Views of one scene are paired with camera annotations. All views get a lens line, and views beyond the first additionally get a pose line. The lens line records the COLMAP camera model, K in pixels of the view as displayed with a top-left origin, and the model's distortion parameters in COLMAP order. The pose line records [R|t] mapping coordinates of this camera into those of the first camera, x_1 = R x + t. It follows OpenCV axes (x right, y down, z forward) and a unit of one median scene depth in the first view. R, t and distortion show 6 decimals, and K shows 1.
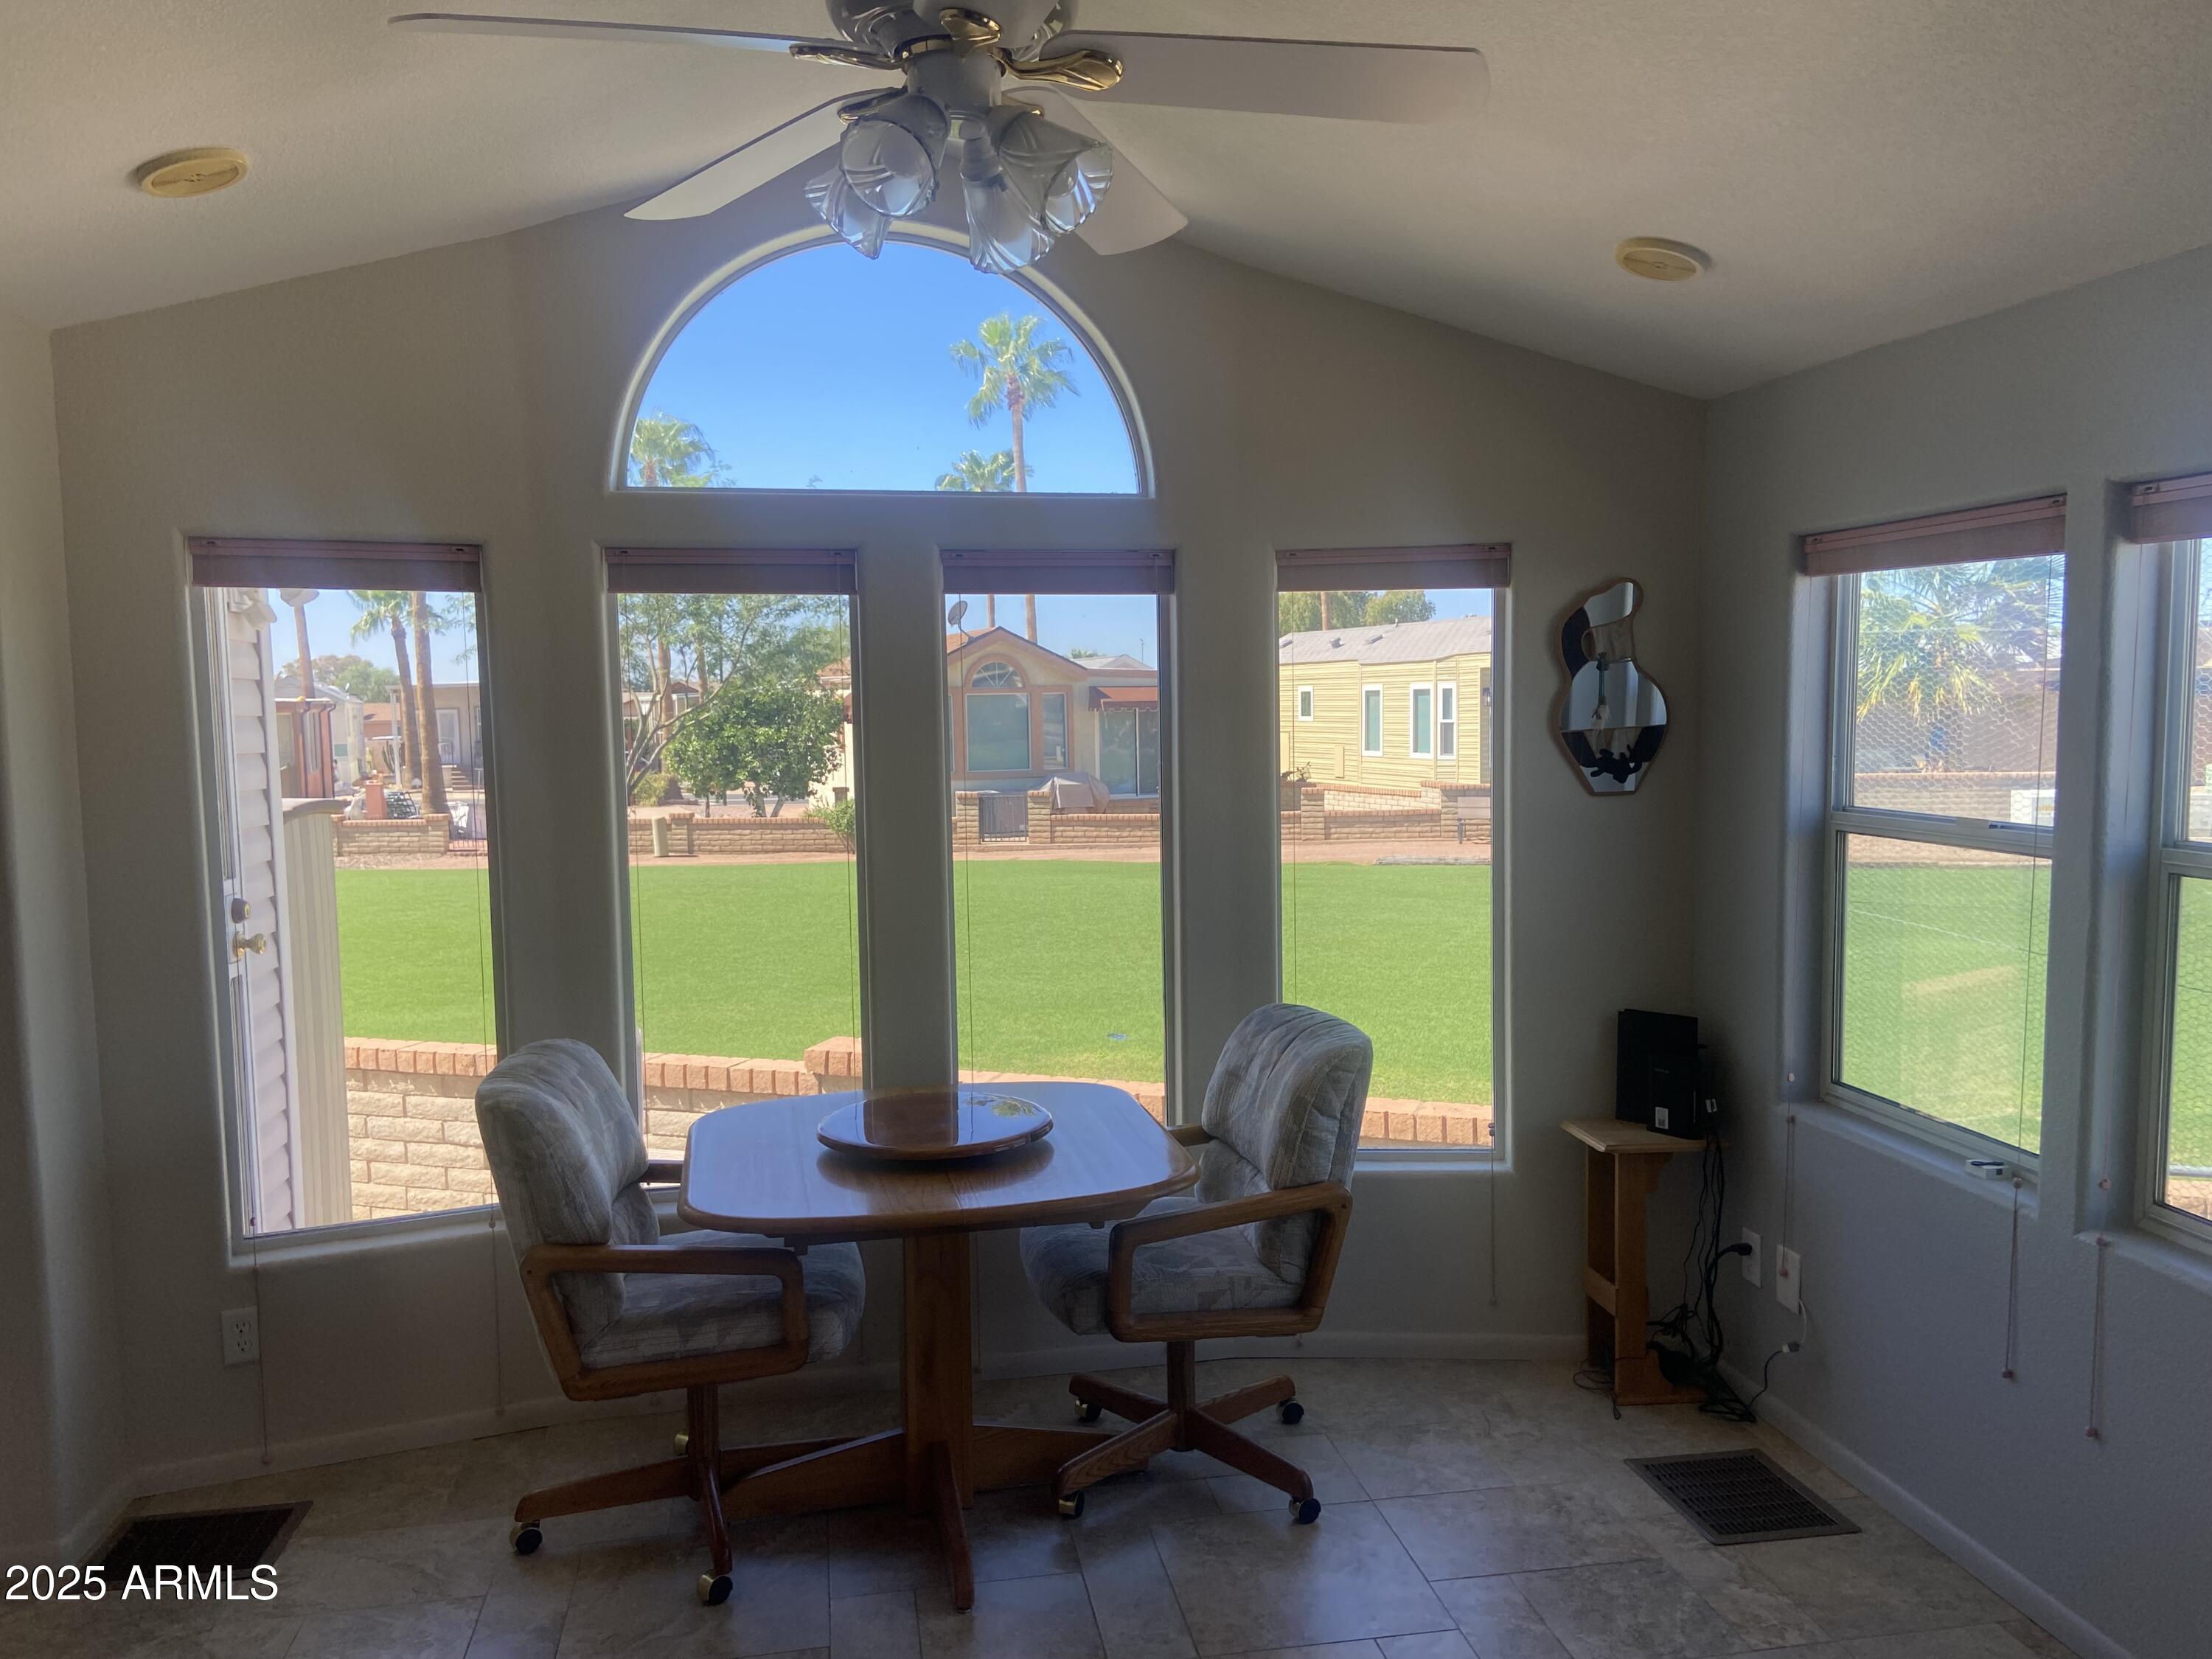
lens RADIAL K [[1673.9, 0, 1112.2], [0, 1673.9, 827.4], [0, 0, 1]] dist [0.106464, -0.134973]
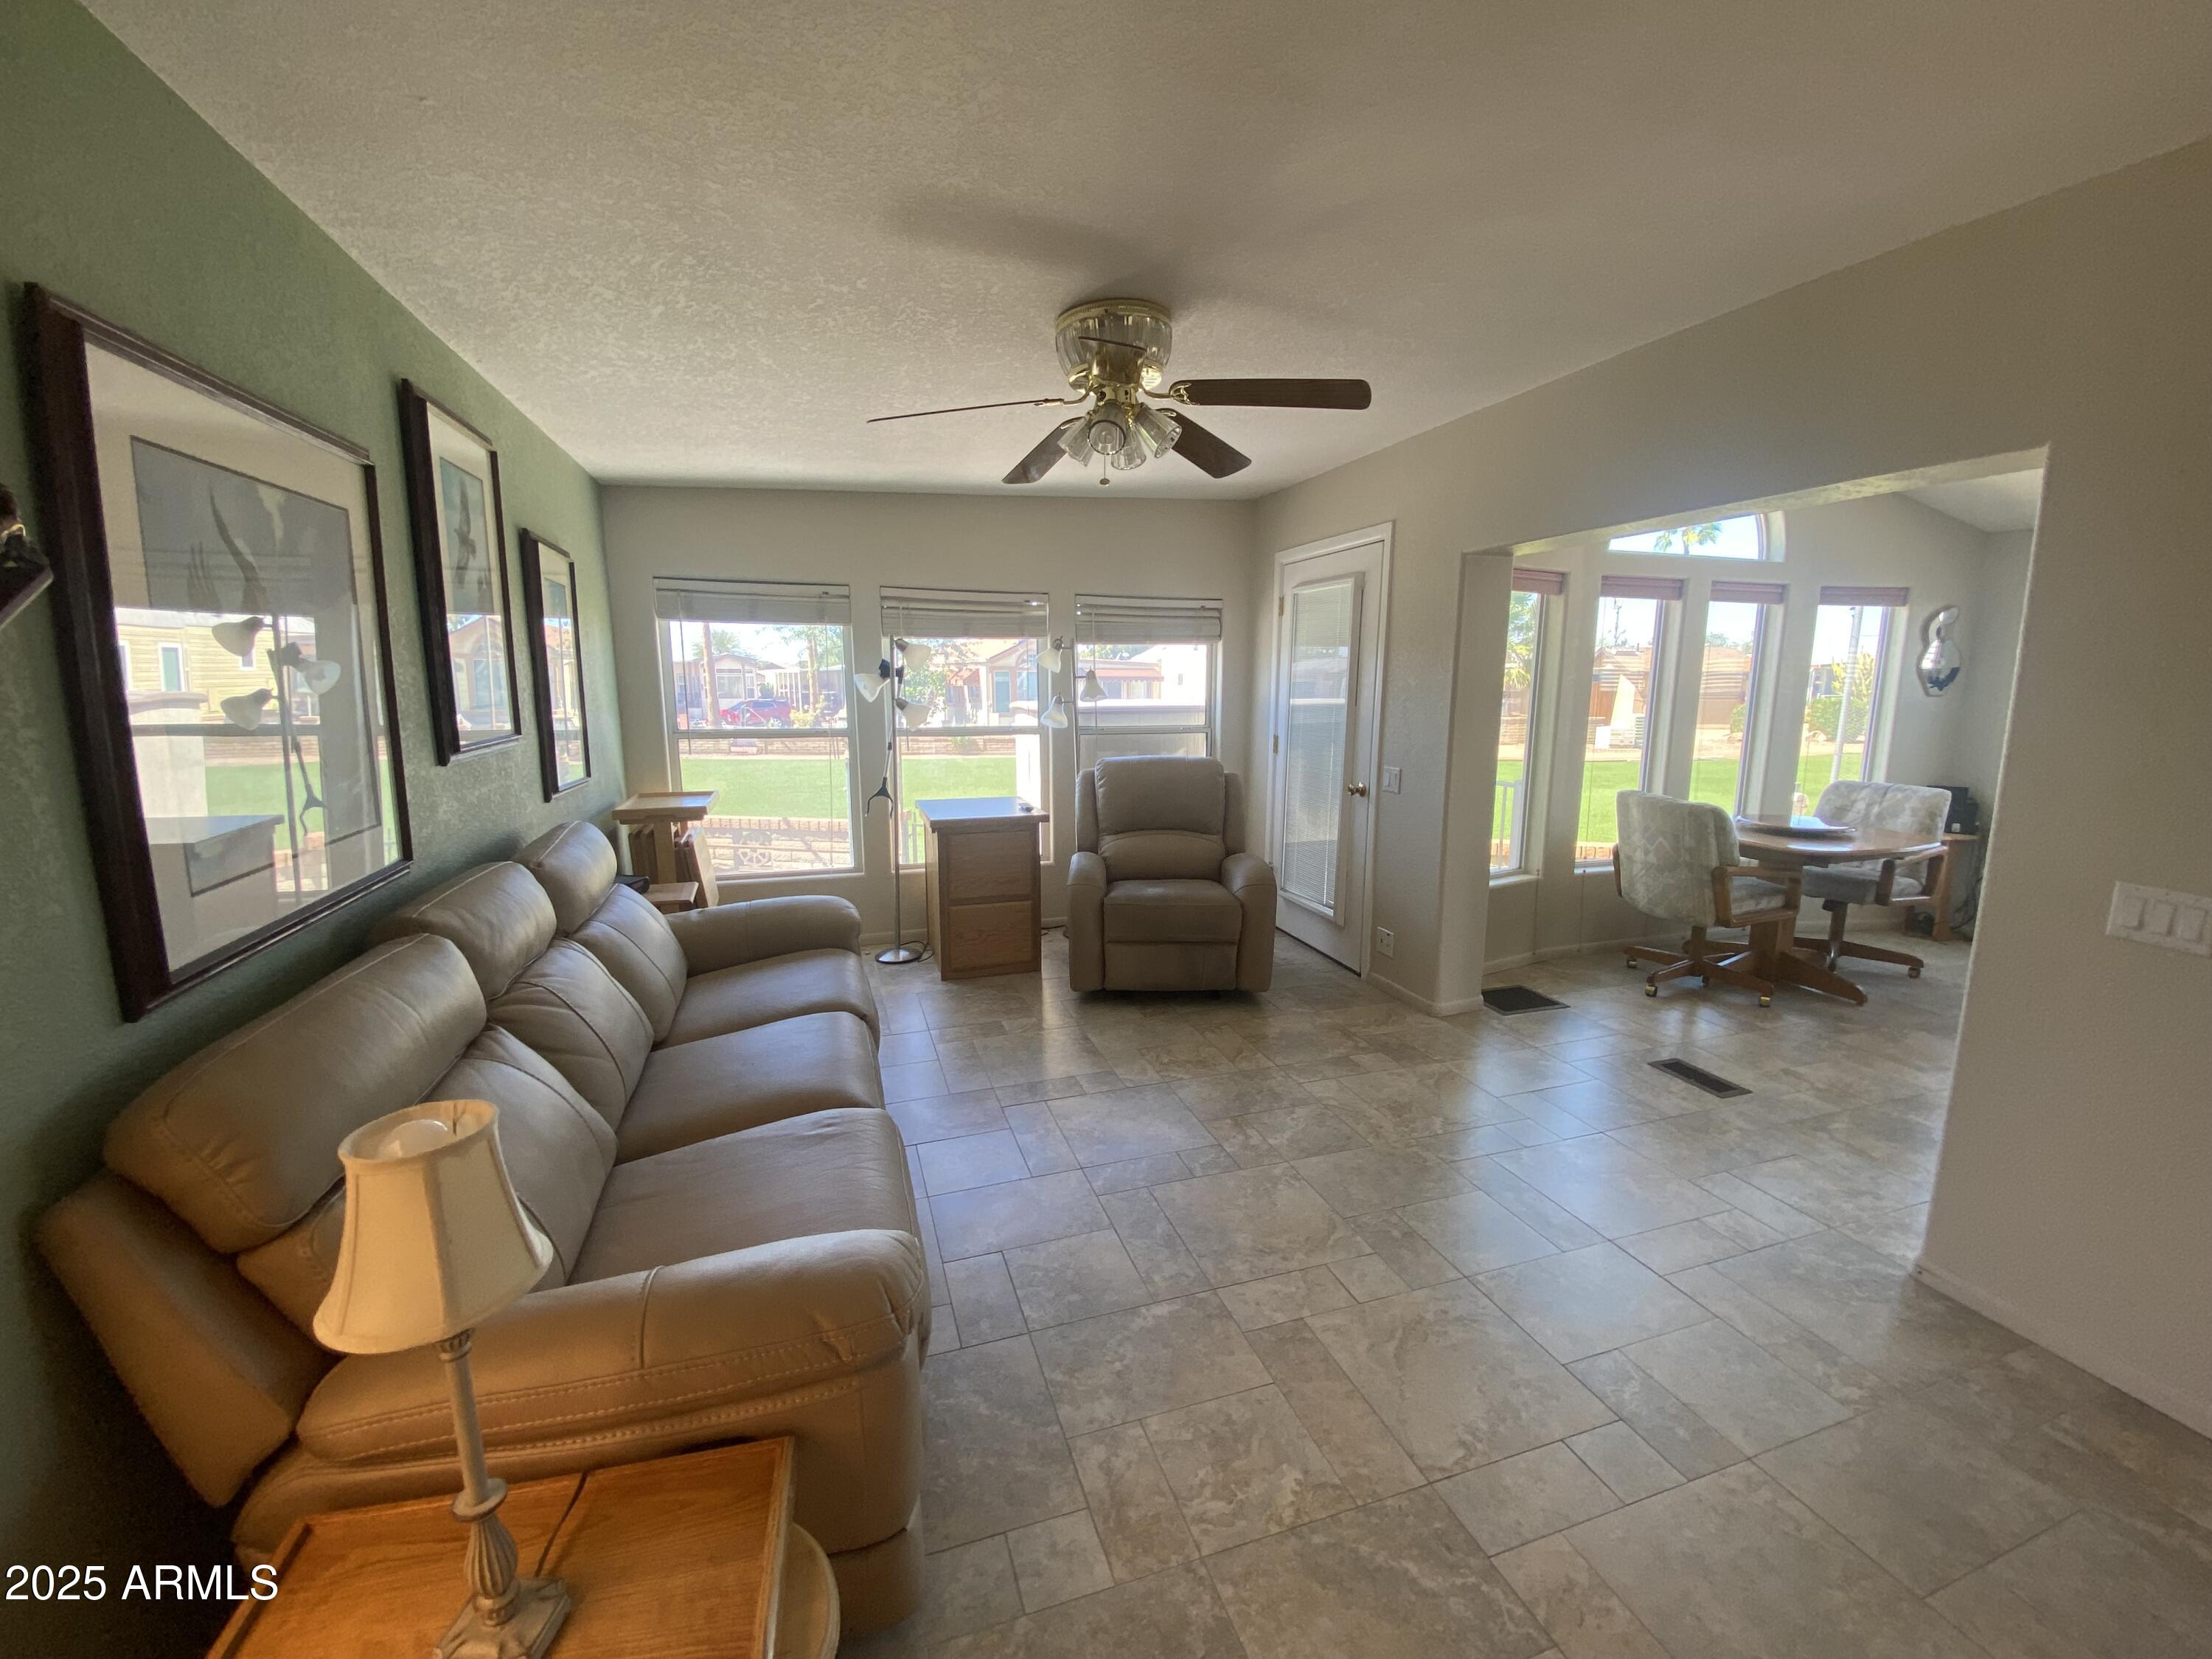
lens RADIAL K [[898.2, 0, 1093.4], [0, 898.2, 815.3], [0, 0, 1]] dist [0.018348, -0.016929]
pose [[0.991776, -0.003368, 0.127944, -1.162314], [-0.006105, 0.997271, 0.073579, 0.070135], [-0.127843, -0.073755, 0.989048, -0.141109]]
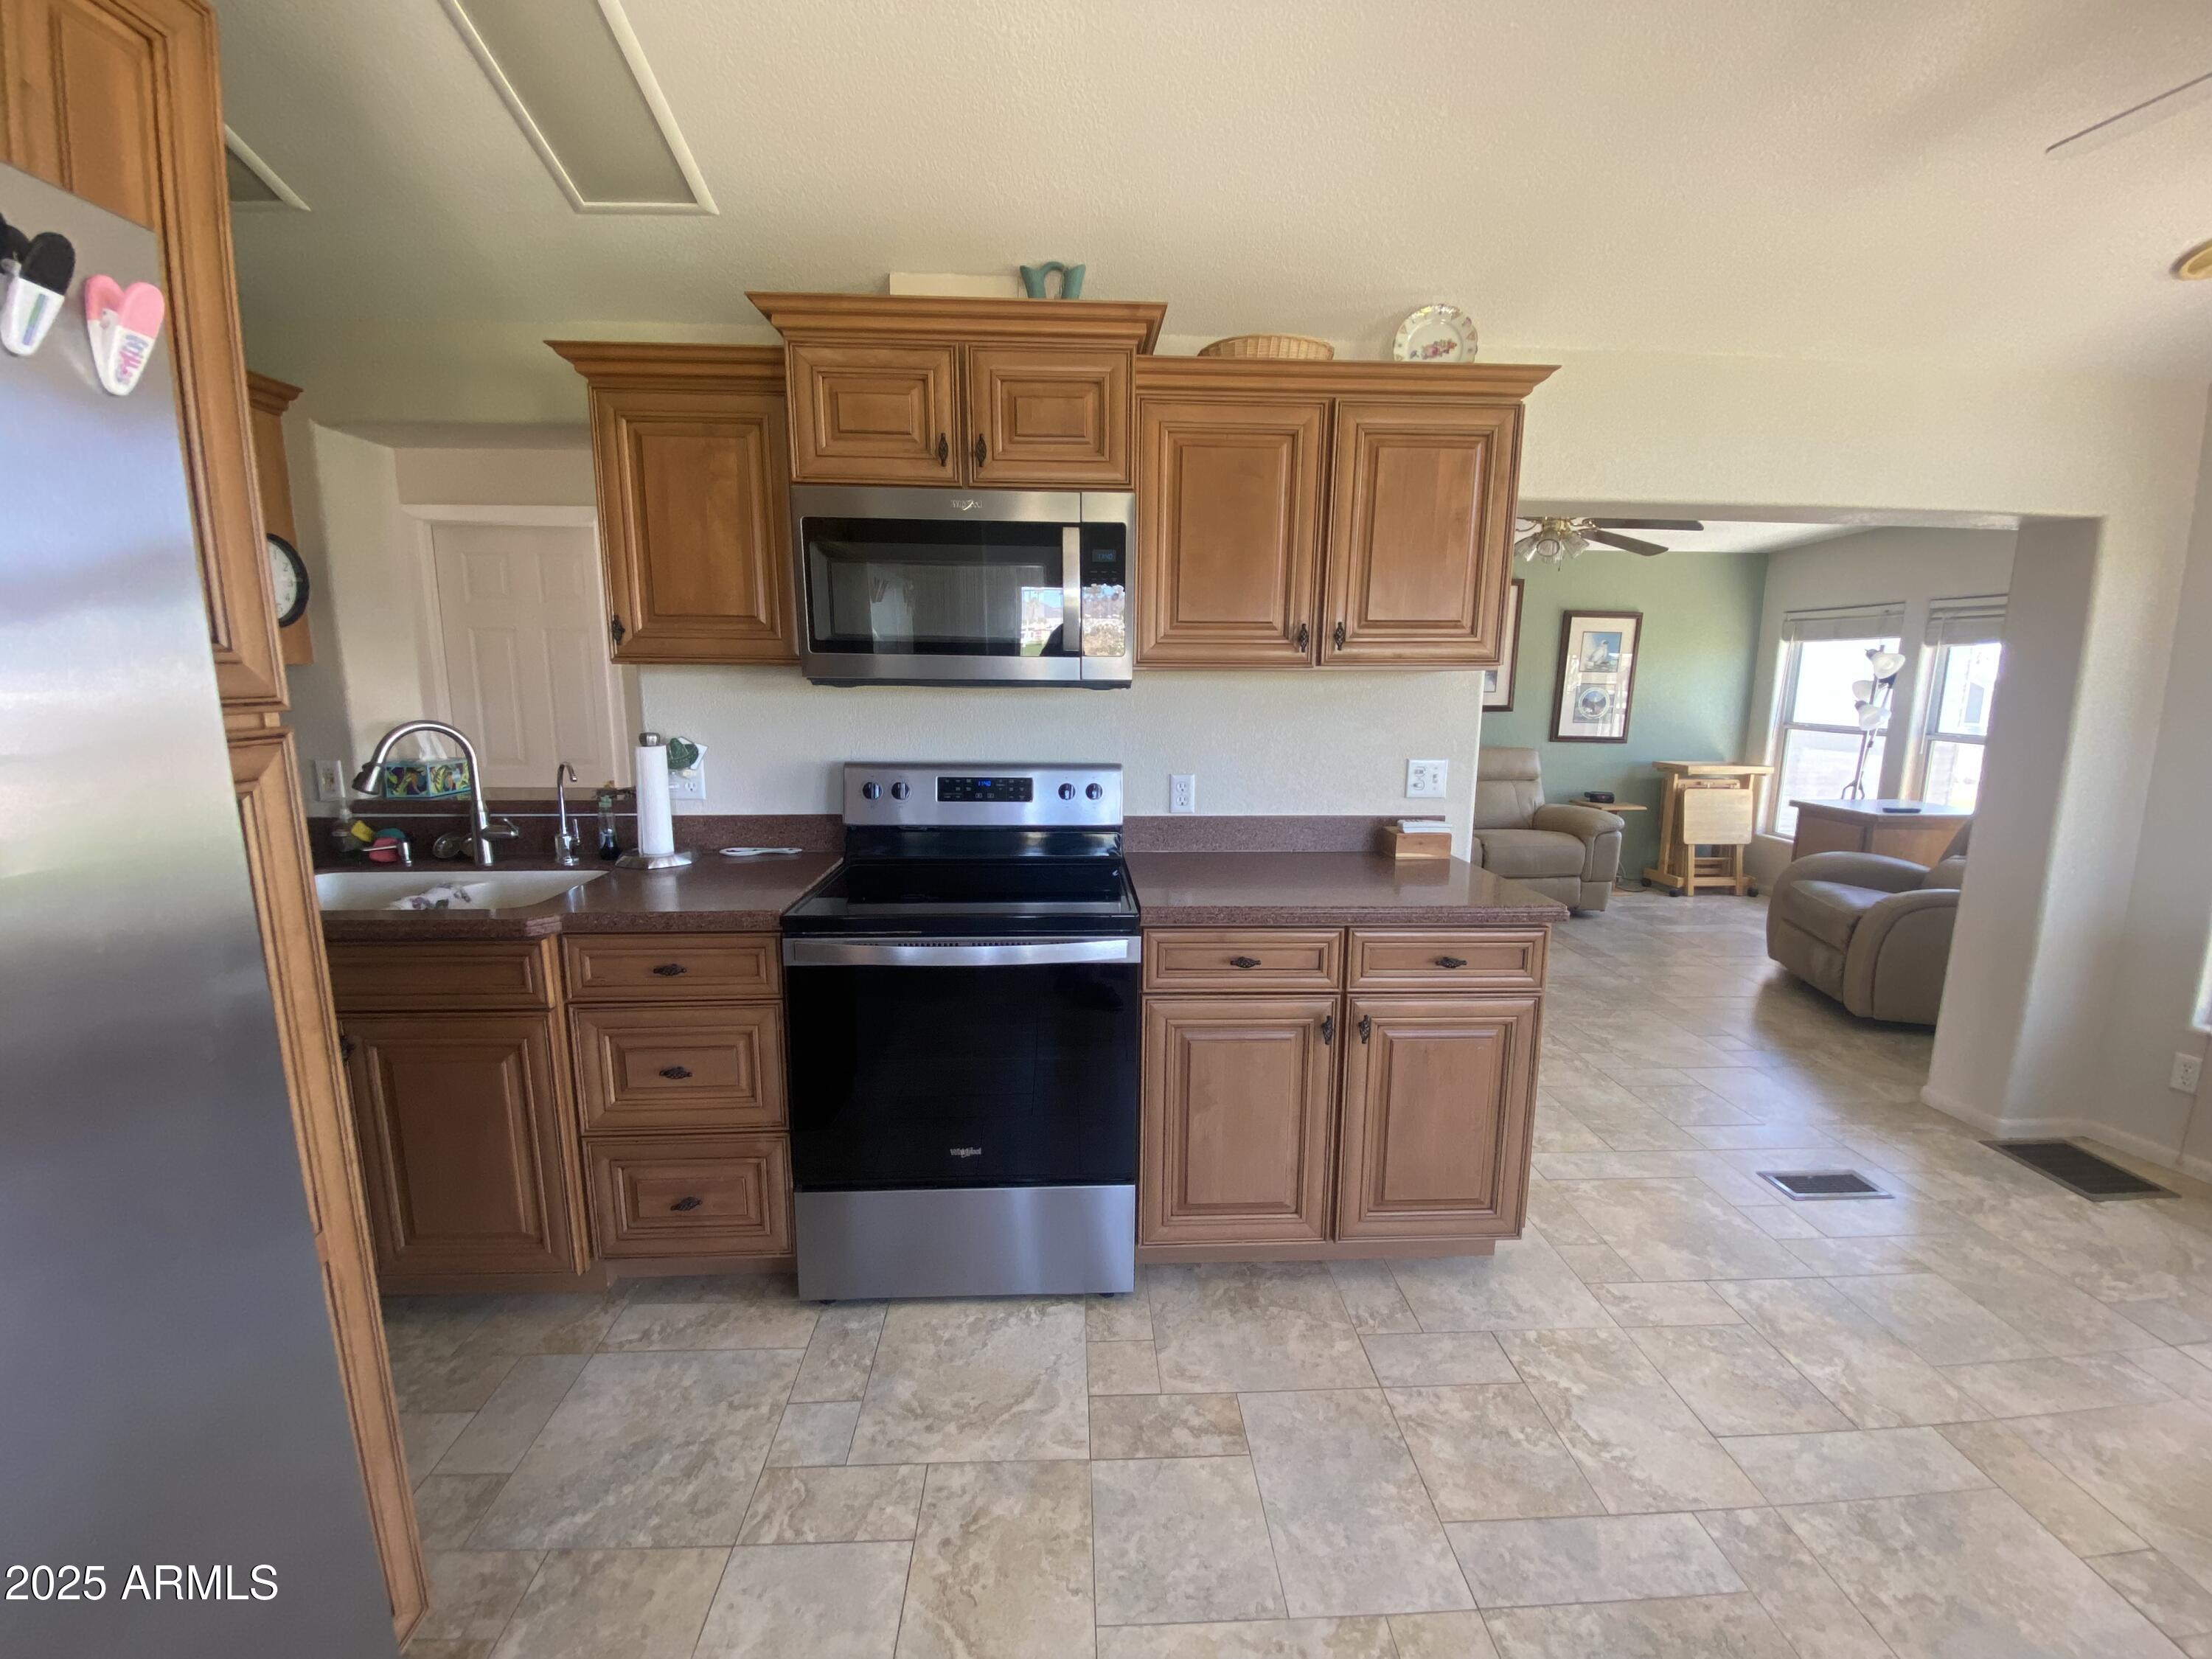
lens RADIAL K [[898.2, 0, 1110.7], [0, 898.2, 823.2], [0, 0, 1]] dist [0.018348, -0.016929]
pose [[-0.127566, 0.174171, -0.976418, 0.299051], [-0.087071, 0.978693, 0.185953, 0.027379], [0.988001, 0.108739, -0.109682, 0.147377]]
